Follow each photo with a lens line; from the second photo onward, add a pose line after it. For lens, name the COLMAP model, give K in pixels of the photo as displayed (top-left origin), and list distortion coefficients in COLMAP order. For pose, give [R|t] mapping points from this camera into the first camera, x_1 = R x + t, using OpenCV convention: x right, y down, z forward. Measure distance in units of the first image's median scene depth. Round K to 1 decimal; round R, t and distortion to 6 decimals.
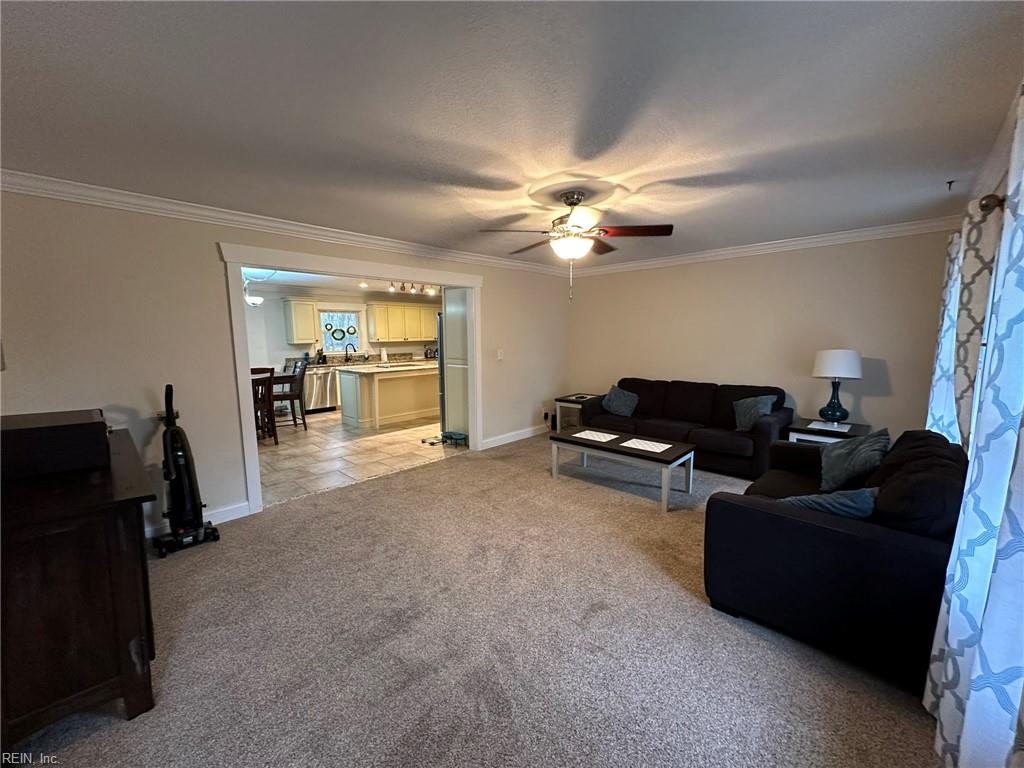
lens RADIAL K [[410.1, 0, 510.8], [0, 410.1, 386.5], [0, 0, 1]] dist [-0.004050, -0.000140]
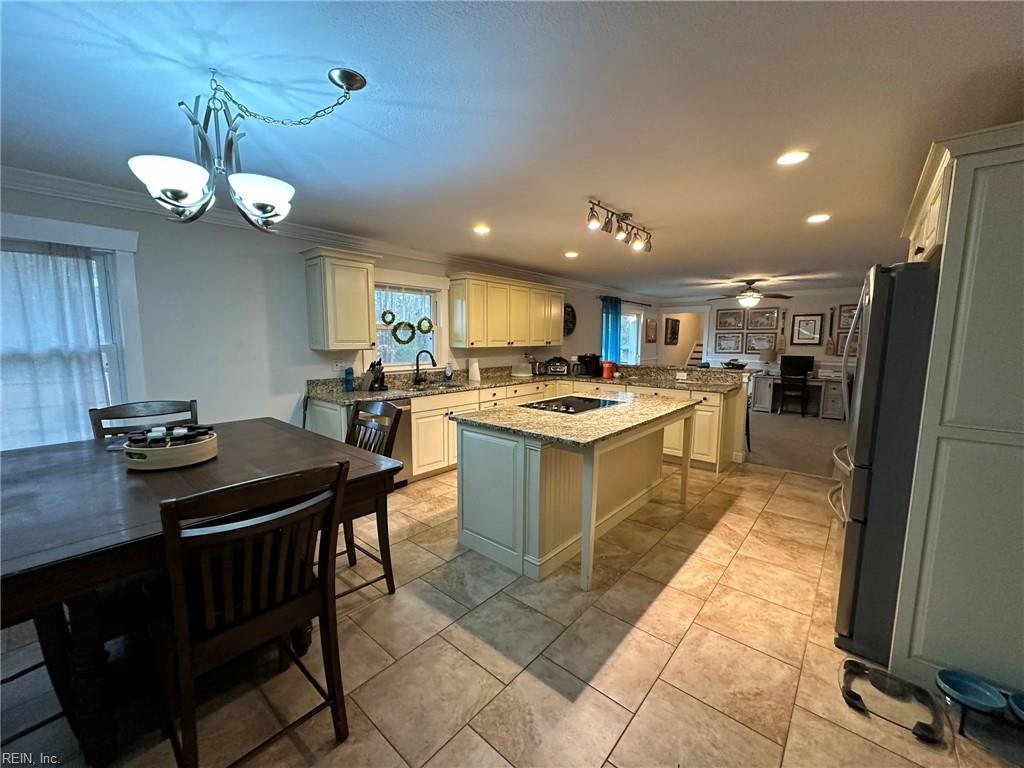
lens RADIAL K [[410.1, 0, 512.2], [0, 410.1, 386.2], [0, 0, 1]] dist [-0.004050, -0.000140]
pose [[0.998882, 0.010782, 0.046031, -0.302014], [-0.010417, 0.999912, -0.008171, -0.054871], [-0.046115, 0.007682, 0.998907, 0.463562]]
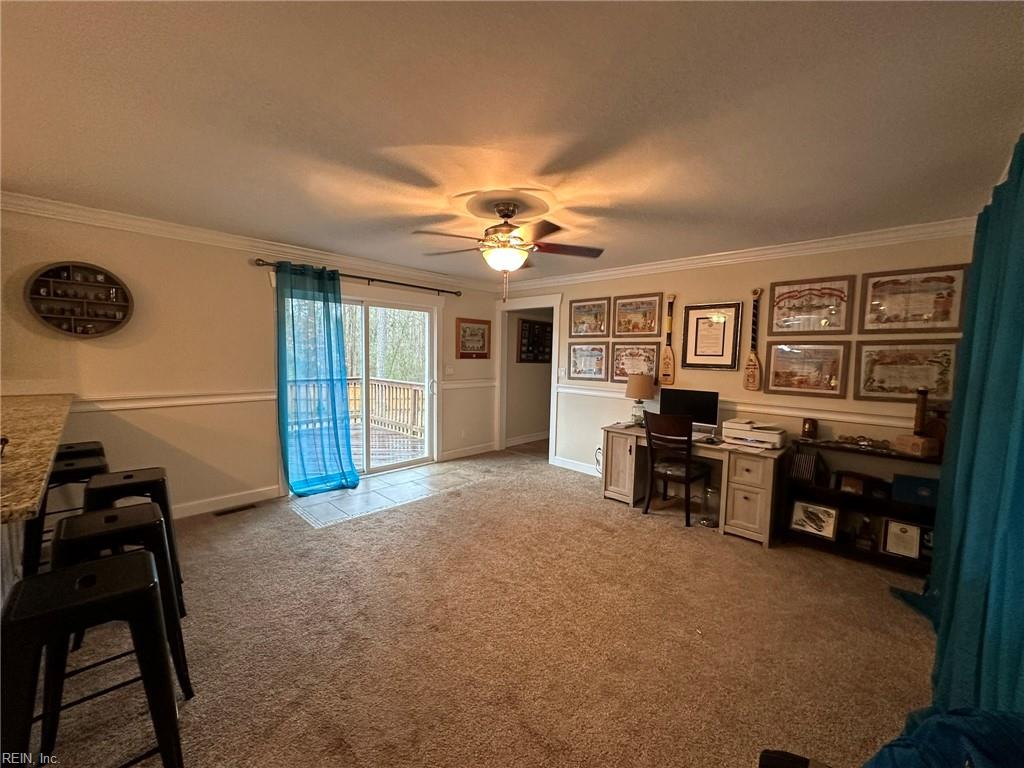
lens RADIAL K [[410.1, 0, 512.7], [0, 410.1, 385.8], [0, 0, 1]] dist [-0.004050, -0.000140]
pose [[0.999441, 0.033173, -0.004088, 0.183036], [-0.033326, 0.998394, -0.045818, -0.114149], [0.002562, 0.045929, 0.998941, 0.899883]]
